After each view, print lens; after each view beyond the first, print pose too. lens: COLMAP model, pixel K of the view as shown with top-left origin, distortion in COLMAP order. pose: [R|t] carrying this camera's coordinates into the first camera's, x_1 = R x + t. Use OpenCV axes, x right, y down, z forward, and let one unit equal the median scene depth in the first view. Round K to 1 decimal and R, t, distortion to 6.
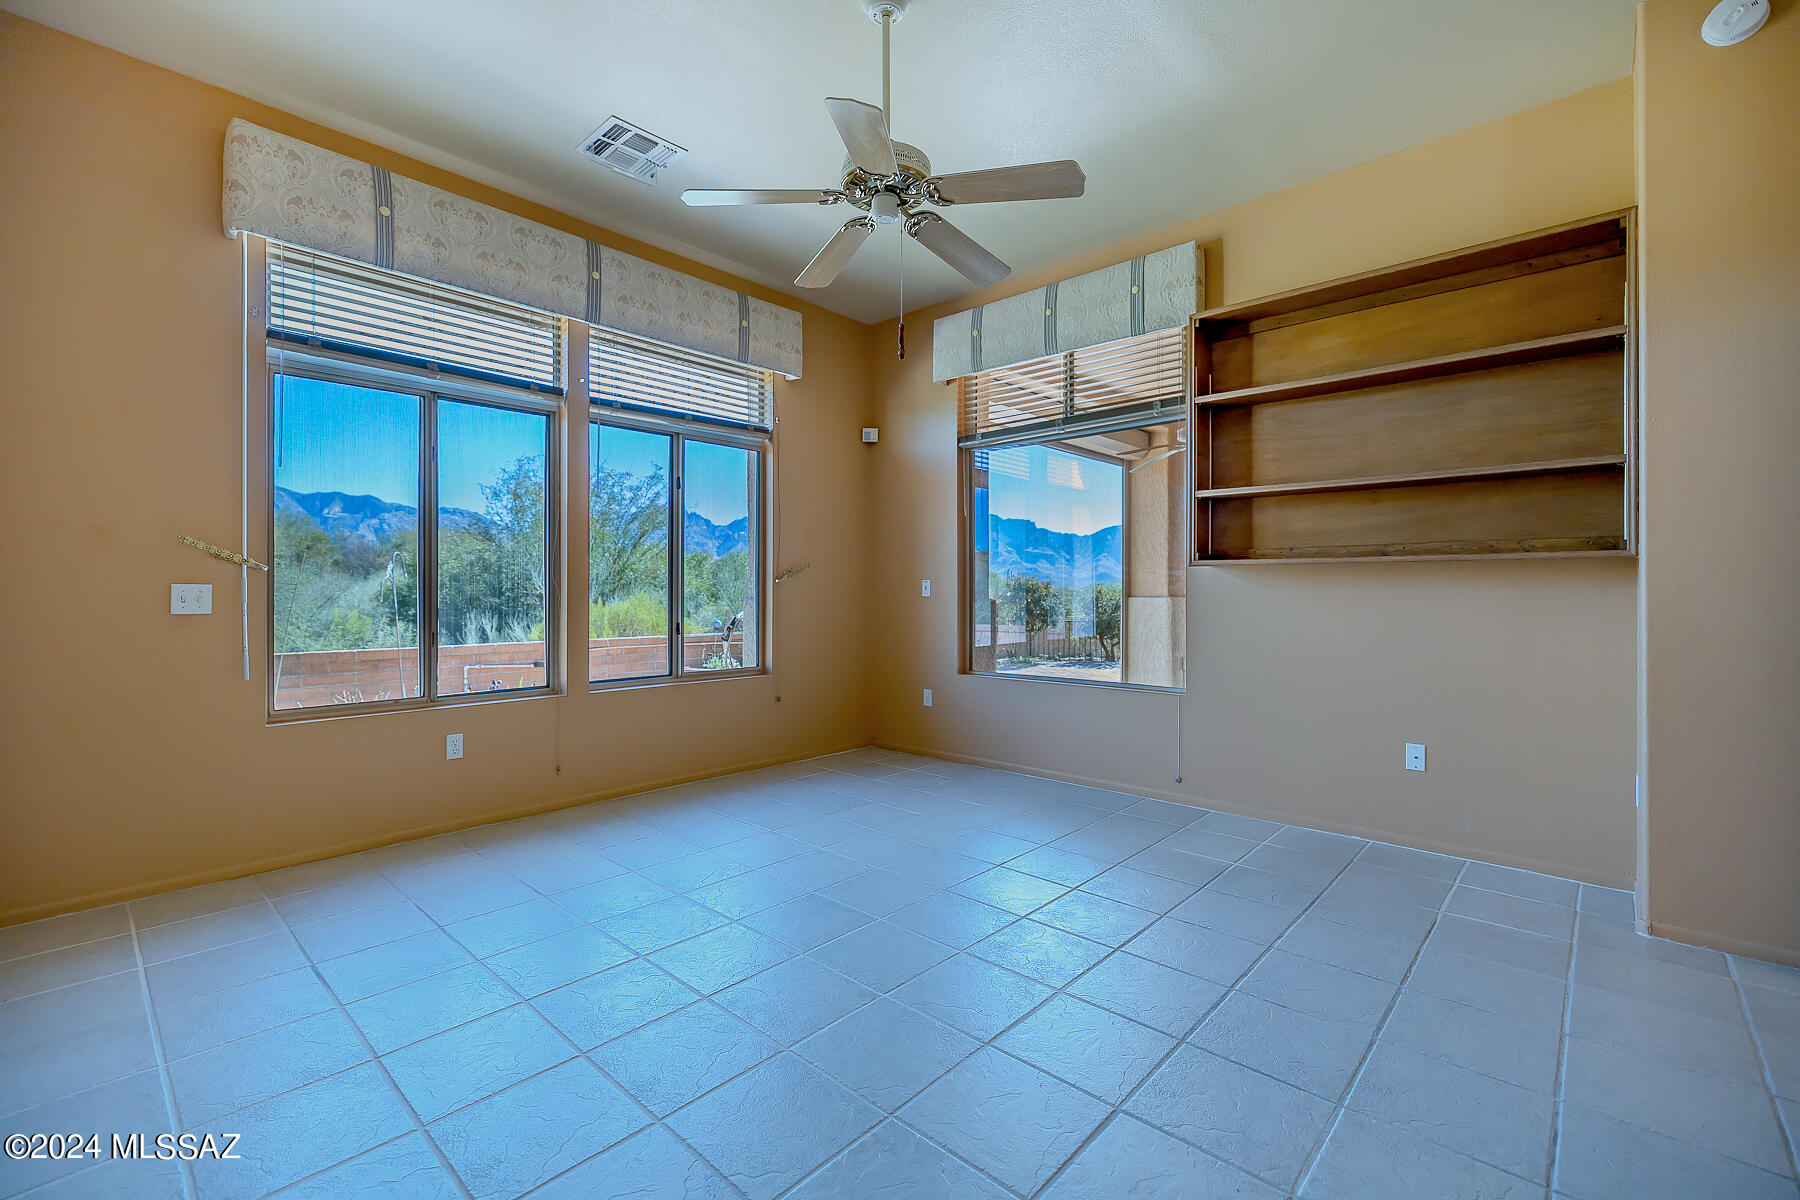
lens RADIAL K [[761.8, 0, 890.8], [0, 761.8, 604.8], [0, 0, 1]] dist [0.009568, -0.000355]
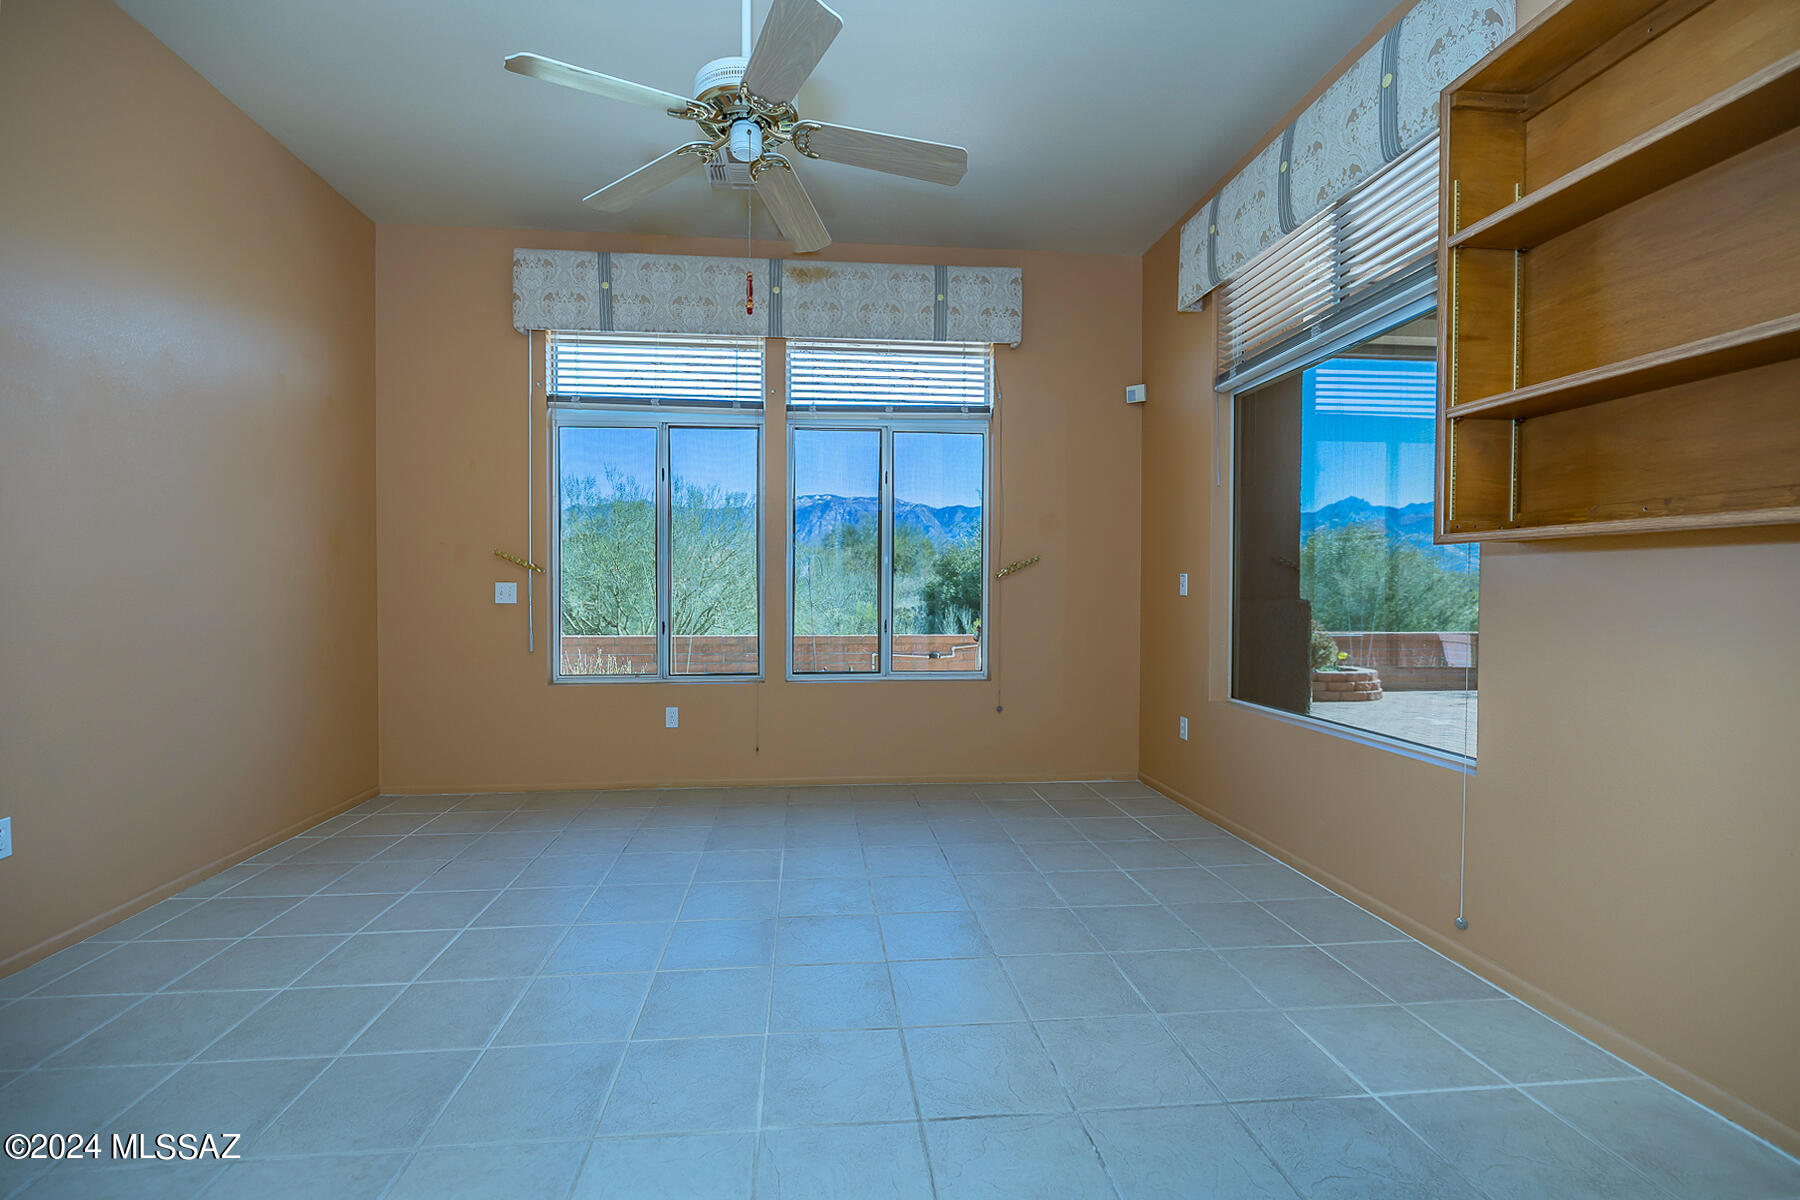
lens RADIAL K [[761.8, 0, 887.1], [0, 761.8, 616.8], [0, 0, 1]] dist [0.009568, -0.000355]
pose [[0.746176, 0.025758, -0.665251, 0.398687], [-0.011688, 0.999604, 0.025594, -0.005705], [0.665647, -0.011322, 0.746181, 0.273310]]
